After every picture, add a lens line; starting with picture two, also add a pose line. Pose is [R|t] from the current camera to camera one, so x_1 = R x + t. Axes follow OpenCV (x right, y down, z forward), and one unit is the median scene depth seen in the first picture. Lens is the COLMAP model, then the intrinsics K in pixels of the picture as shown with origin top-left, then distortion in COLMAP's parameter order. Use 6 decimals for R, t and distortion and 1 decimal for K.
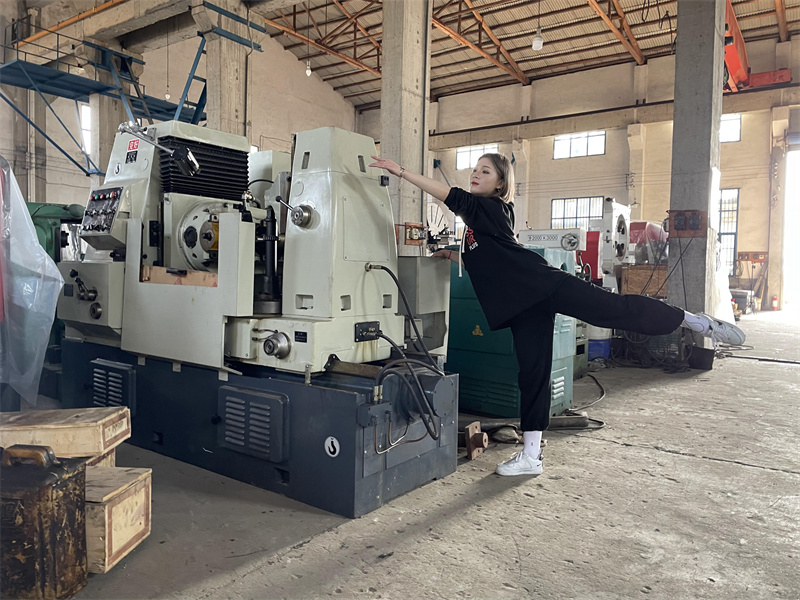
lens RADIAL K [[606.4, 0, 393.5], [0, 606.4, 289.6], [0, 0, 1]] dist [0.095067, -0.121783]
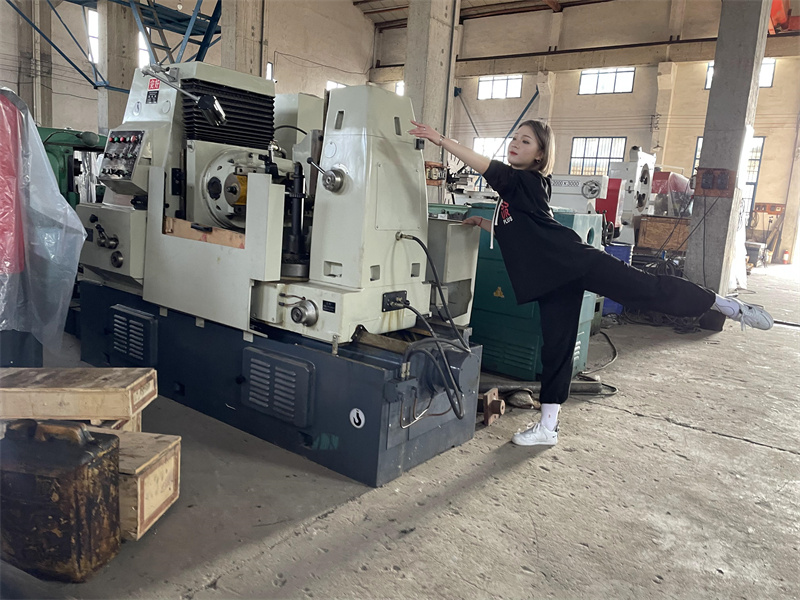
lens RADIAL K [[606.4, 0, 407.8], [0, 606.4, 292.8], [0, 0, 1]] dist [0.095067, -0.121783]
pose [[0.998546, 0.052140, 0.013693, -0.030296], [-0.053434, 0.990919, 0.123390, -0.057541], [-0.007135, -0.123942, 0.992264, 0.015436]]
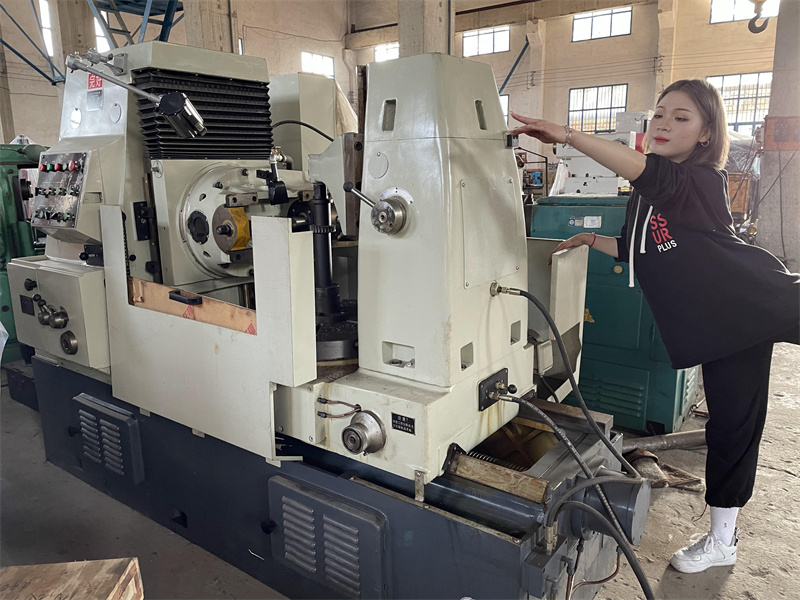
lens RADIAL K [[606.4, 0, 393.8], [0, 606.4, 296.0], [0, 0, 1]] dist [0.095067, -0.121783]
pose [[0.999296, -0.037082, 0.005753, -0.125606], [0.035451, 0.983156, 0.179297, -0.123442], [-0.012305, -0.178967, 0.983778, 0.330383]]
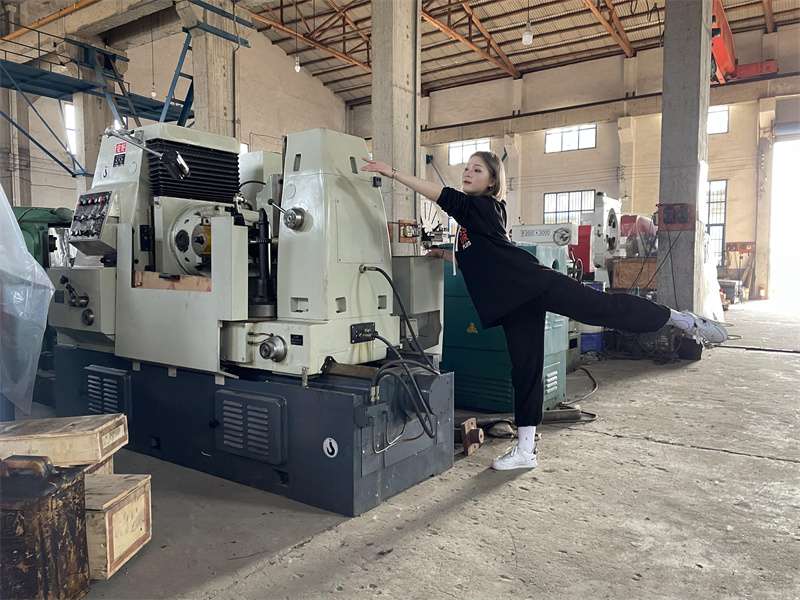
lens RADIAL K [[606.4, 0, 407.5], [0, 606.4, 301.8], [0, 0, 1]] dist [0.095067, -0.121783]
pose [[0.999317, -0.020575, 0.030702, 0.000893], [0.019756, 0.999447, 0.026753, -0.006589], [-0.031235, -0.026128, 0.999170, -0.007147]]
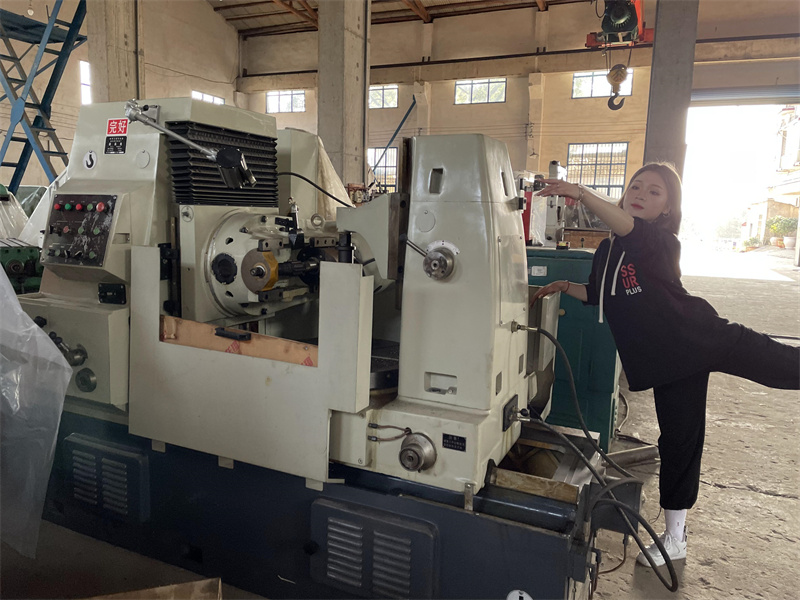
lens RADIAL K [[606.4, 0, 397.5], [0, 606.4, 288.2], [0, 0, 1]] dist [0.095067, -0.121783]
pose [[0.976784, -0.019918, 0.213297, -0.285067], [-0.001938, 0.994806, 0.101772, -0.134957], [-0.214216, -0.099823, 0.971672, 0.268013]]
